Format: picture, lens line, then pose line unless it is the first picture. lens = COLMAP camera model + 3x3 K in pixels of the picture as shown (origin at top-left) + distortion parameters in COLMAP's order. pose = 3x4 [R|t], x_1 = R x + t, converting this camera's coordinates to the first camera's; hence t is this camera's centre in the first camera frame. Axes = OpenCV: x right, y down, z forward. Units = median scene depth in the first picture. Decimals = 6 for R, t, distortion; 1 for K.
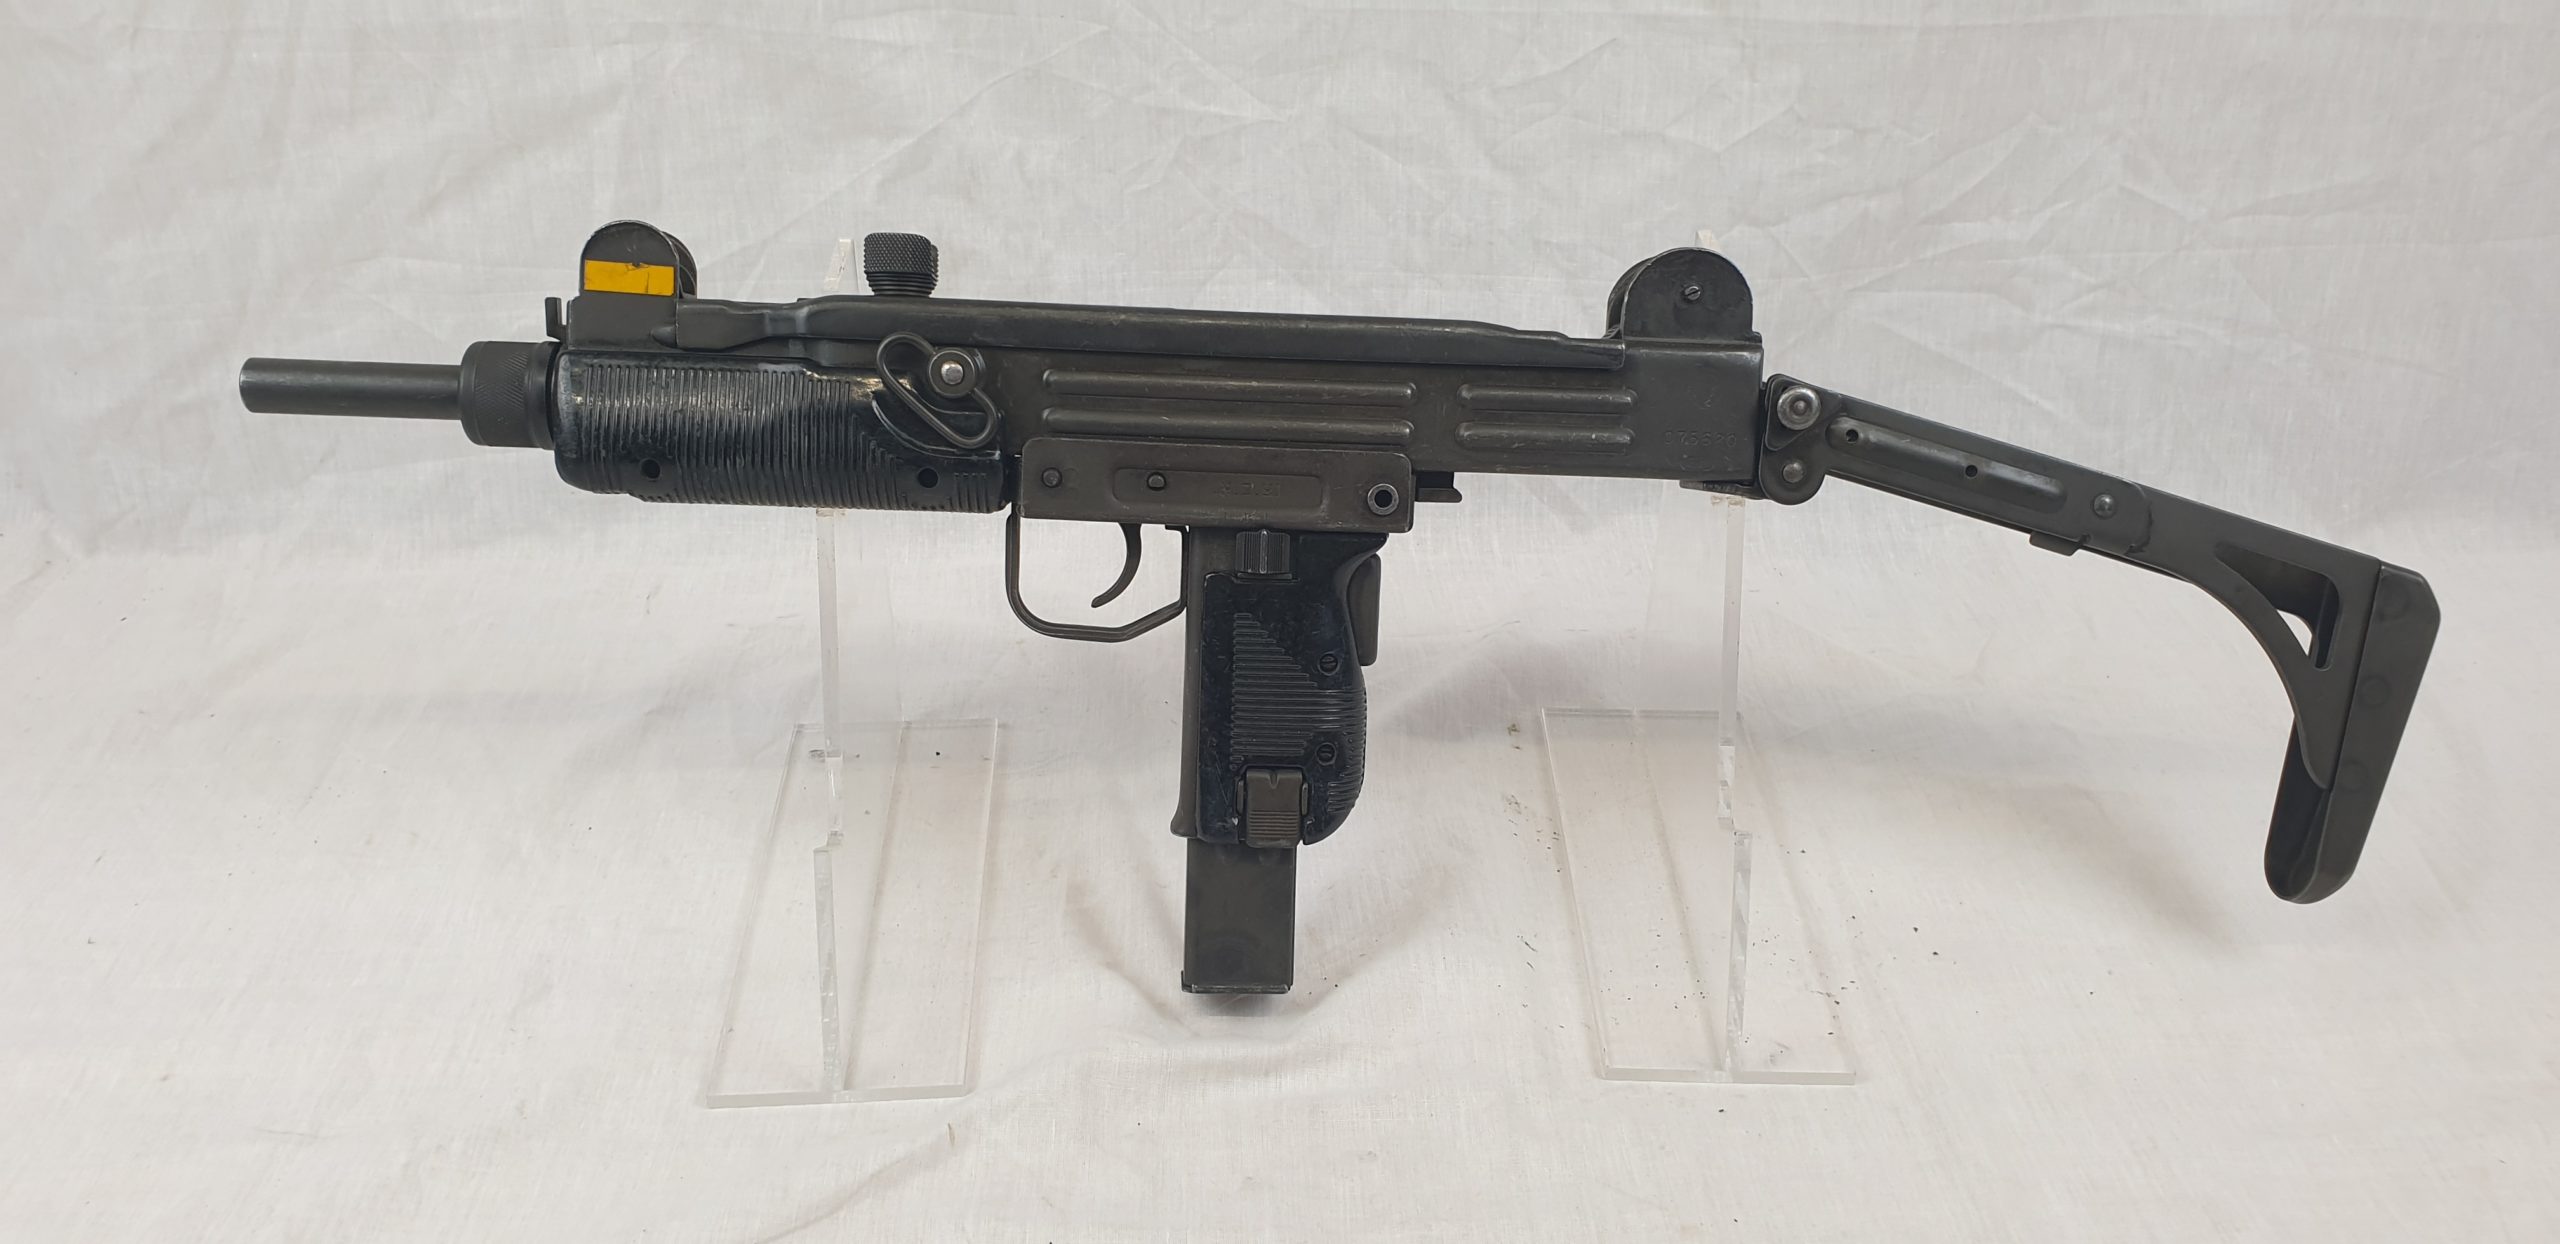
lens RADIAL K [[1843.9, 0, 1278.8], [0, 1843.9, 674.3], [0, 0, 1]] dist [0.035959, 0.271954]
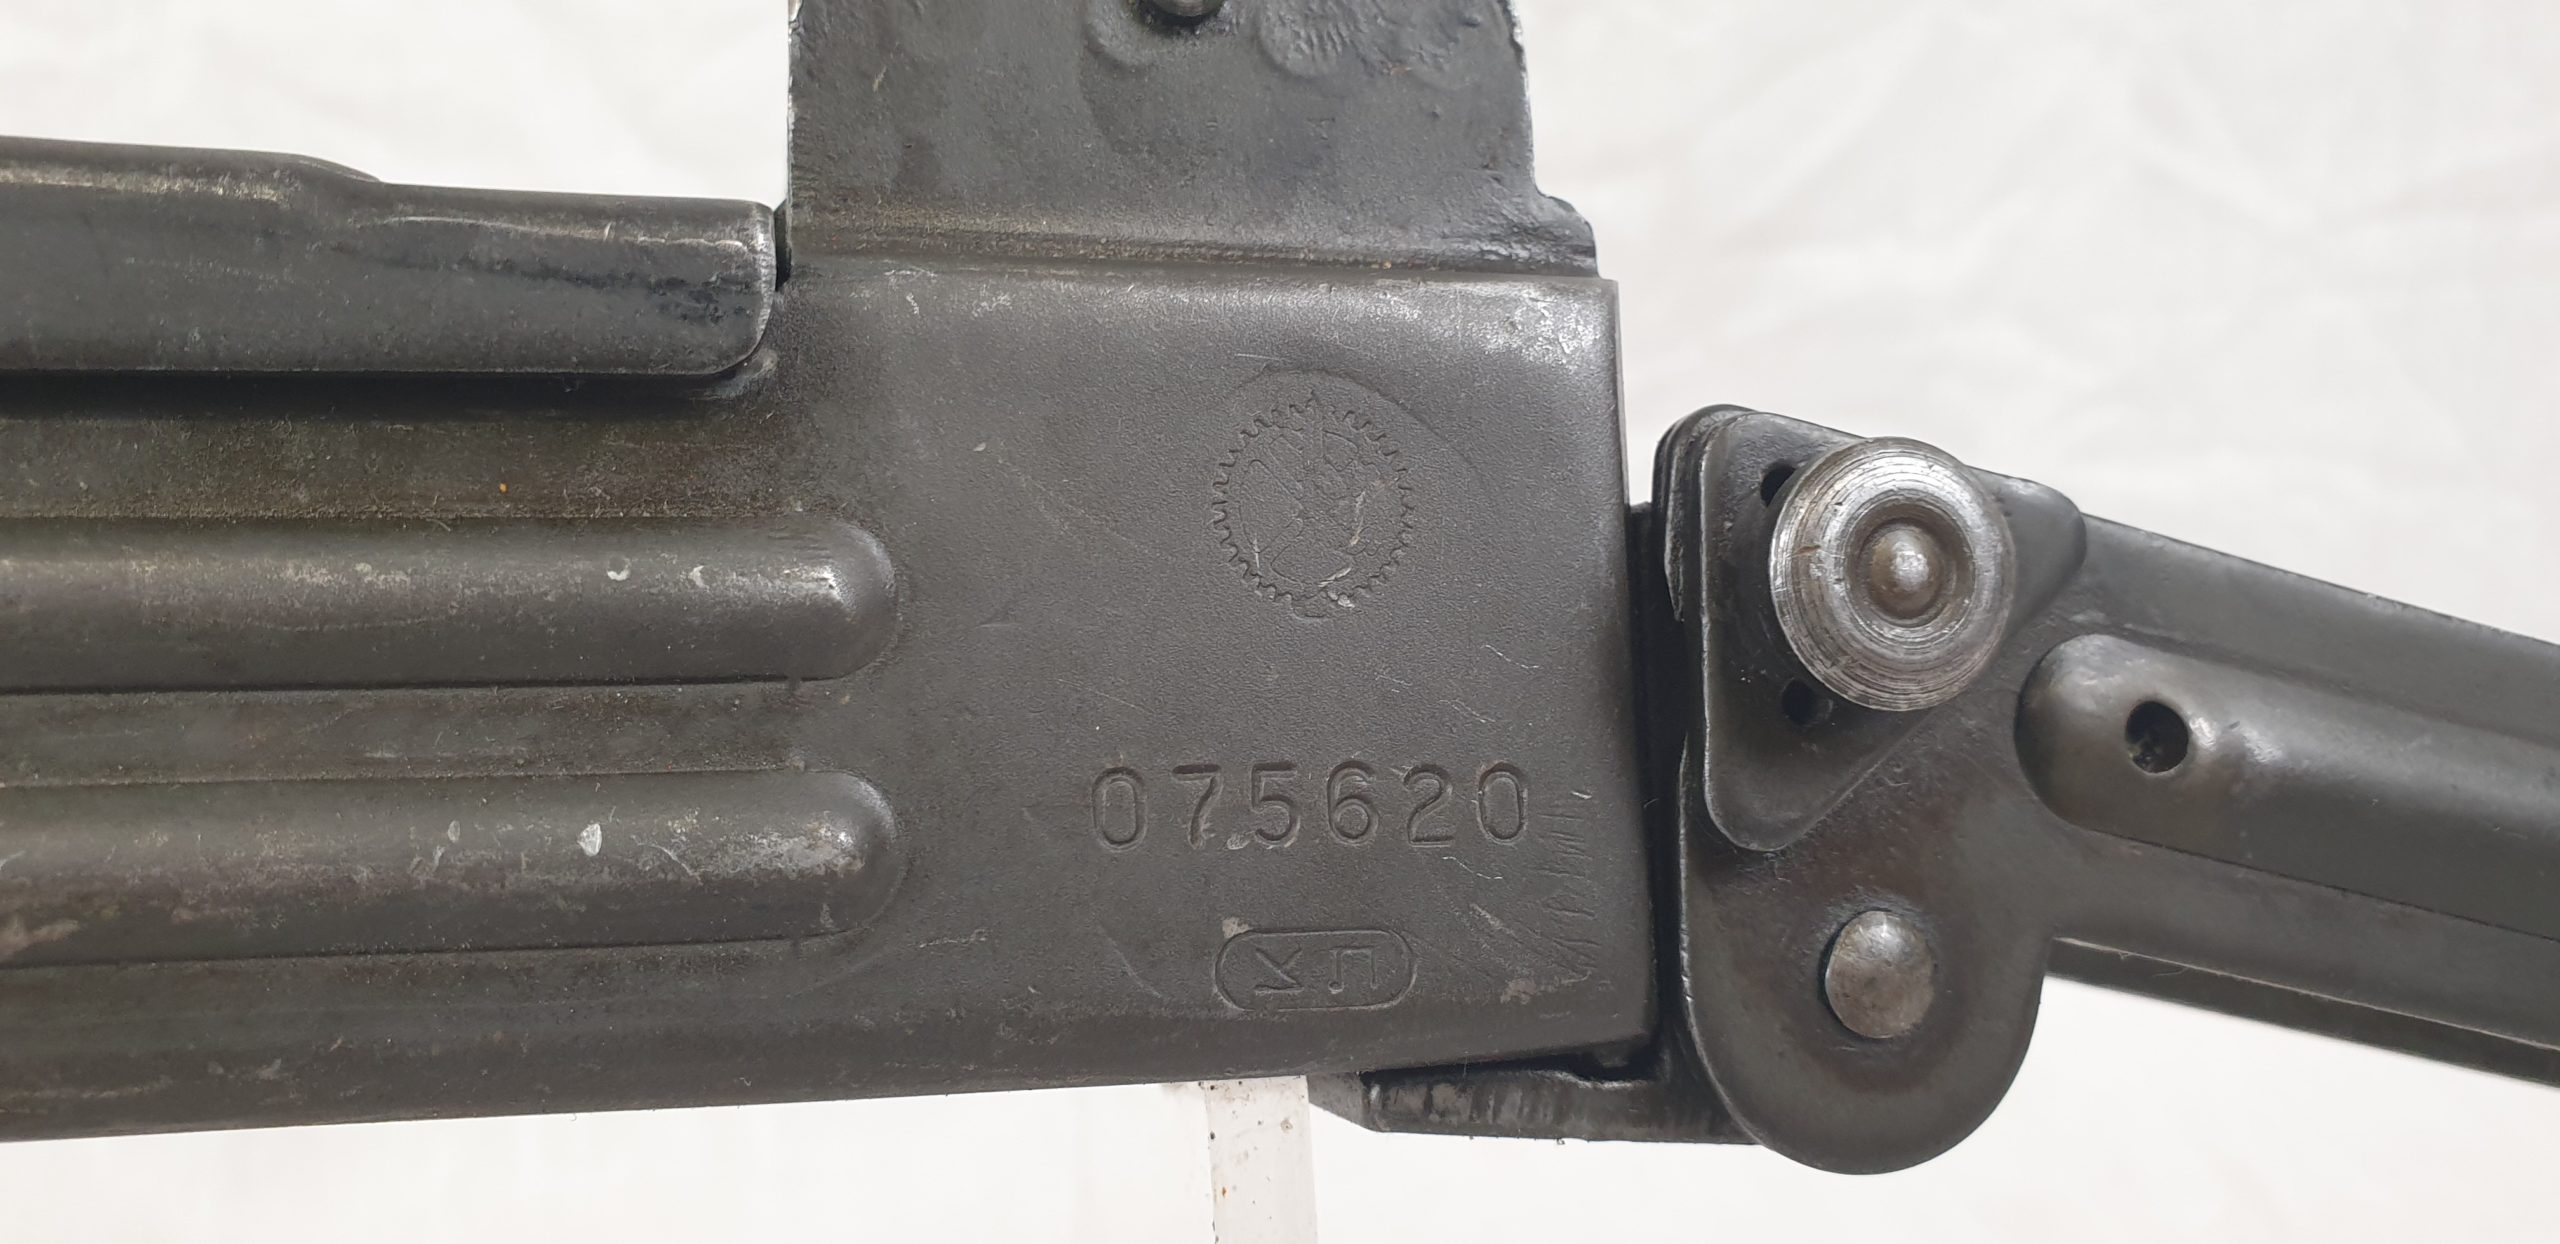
lens RADIAL K [[2073.4, 0, 1280.0], [0, 2073.4, 622.0], [0, 0, 1]] dist [0.002053, 0.000939]
pose [[0.965958, -0.047398, 0.254319, 0.140618], [0.101515, 0.973671, -0.204109, -0.083558], [-0.237948, 0.222978, 0.945337, 0.647668]]
